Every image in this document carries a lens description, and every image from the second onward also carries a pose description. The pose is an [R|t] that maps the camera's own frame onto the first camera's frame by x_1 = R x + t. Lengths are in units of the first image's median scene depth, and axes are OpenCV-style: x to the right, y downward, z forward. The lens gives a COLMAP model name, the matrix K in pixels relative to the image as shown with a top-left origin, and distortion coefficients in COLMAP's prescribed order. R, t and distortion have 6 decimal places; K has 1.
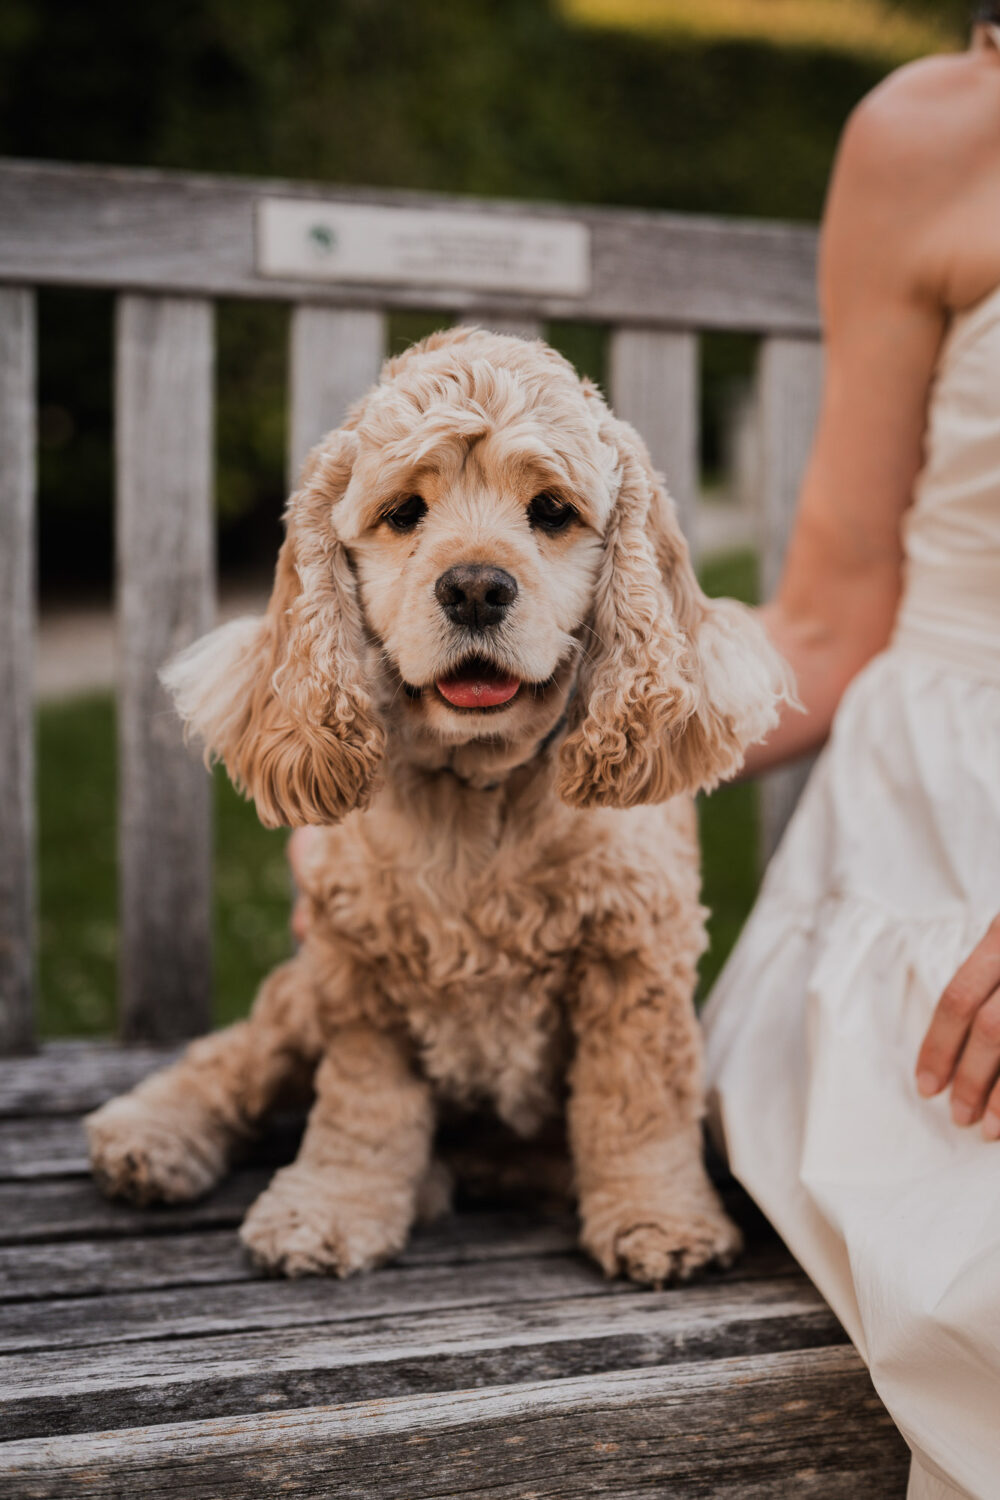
lens RADIAL K [[2135.2, 0, 500.0], [0, 2135.2, 750.0], [0, 0, 1]] dist [-0.010520, 0.038153]
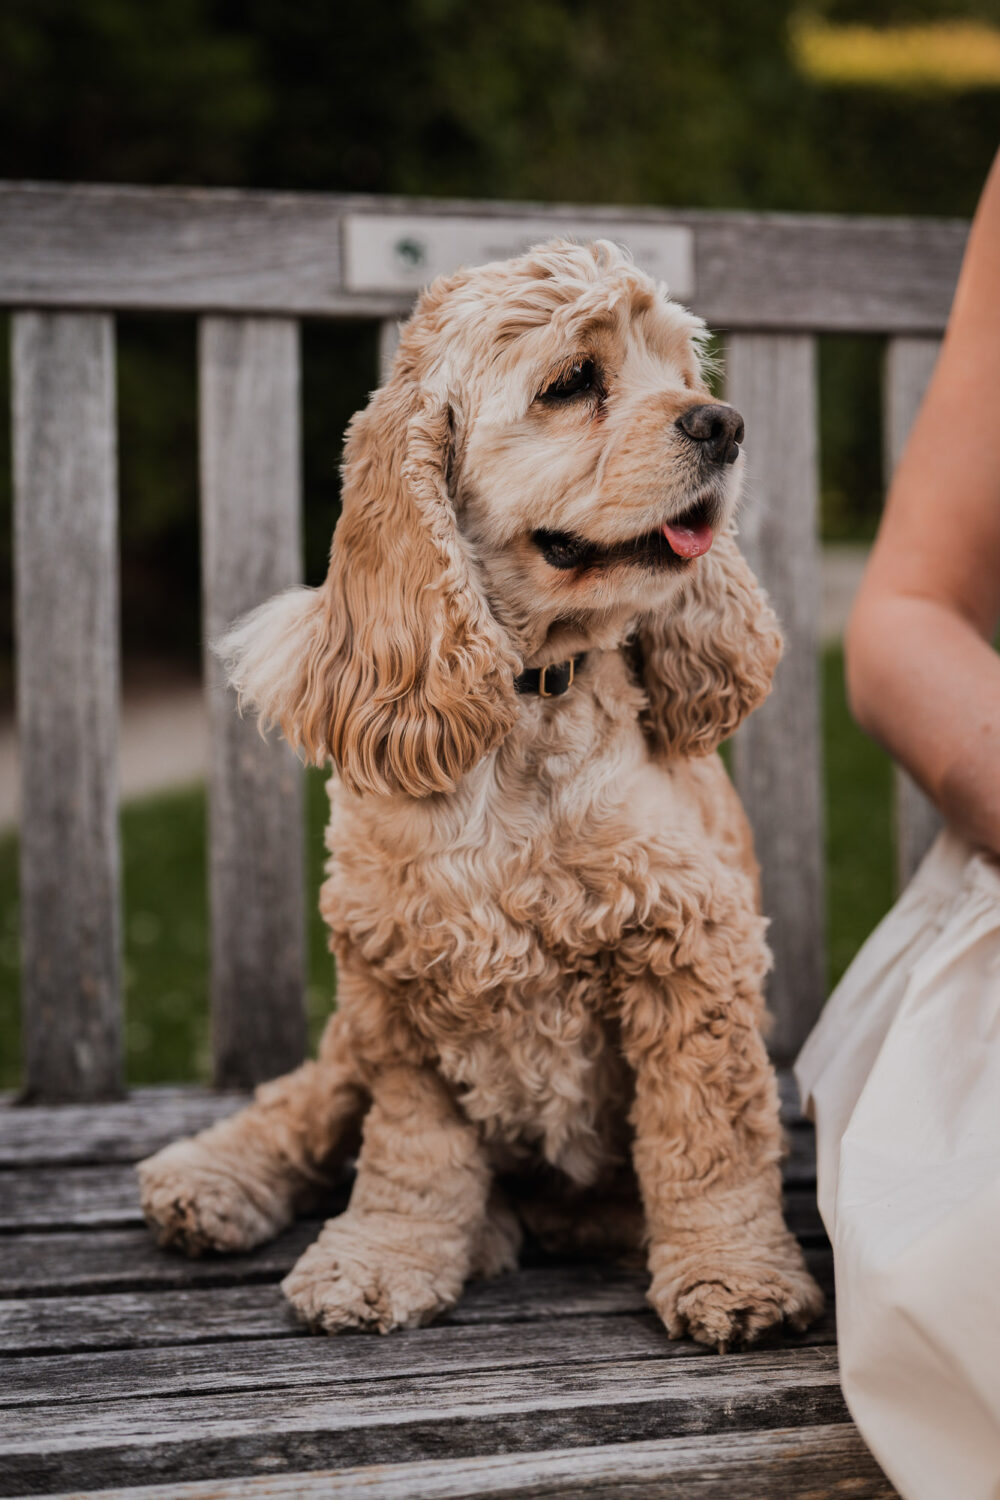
lens RADIAL K [[2135.2, 0, 500.0], [0, 2135.2, 750.0], [0, 0, 1]] dist [-0.010520, 0.038153]
pose [[0.991883, -0.018202, -0.125845, 0.098825], [0.014241, 0.999377, -0.032300, 0.022720], [0.126354, 0.030246, 0.991524, 0.072806]]
